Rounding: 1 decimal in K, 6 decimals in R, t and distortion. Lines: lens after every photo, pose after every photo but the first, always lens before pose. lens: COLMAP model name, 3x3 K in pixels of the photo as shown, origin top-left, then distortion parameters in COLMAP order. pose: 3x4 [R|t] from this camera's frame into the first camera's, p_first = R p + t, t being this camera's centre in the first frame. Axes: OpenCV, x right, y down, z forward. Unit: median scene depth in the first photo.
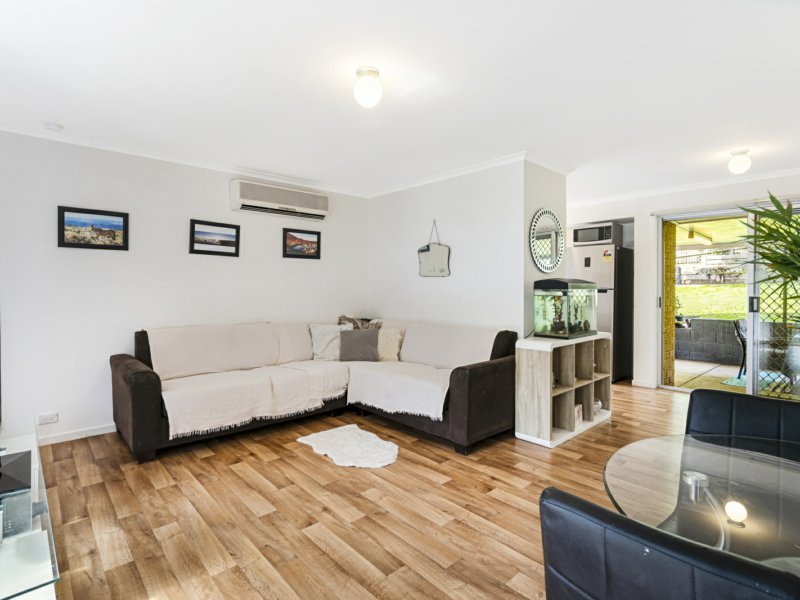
lens RADIAL K [[412.4, 0, 398.2], [0, 412.4, 298.3], [0, 0, 1]] dist [-0.002042, 0.000291]
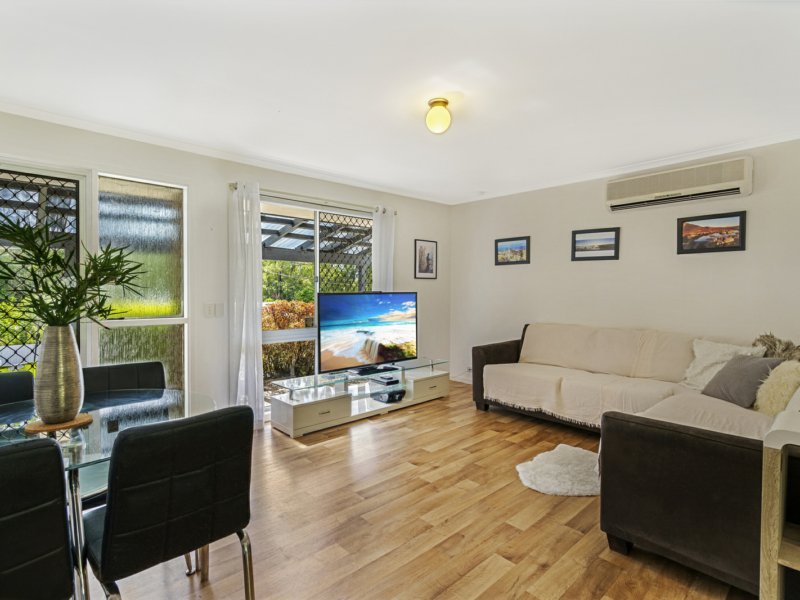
lens RADIAL K [[412.4, 0, 398.2], [0, 412.4, 298.3], [0, 0, 1]] dist [-0.002042, 0.000291]
pose [[0.004247, 0.017303, -0.999841, 0.757955], [-0.024439, 0.999553, 0.017194, -0.015945], [0.999692, 0.024362, 0.004668, 0.612150]]
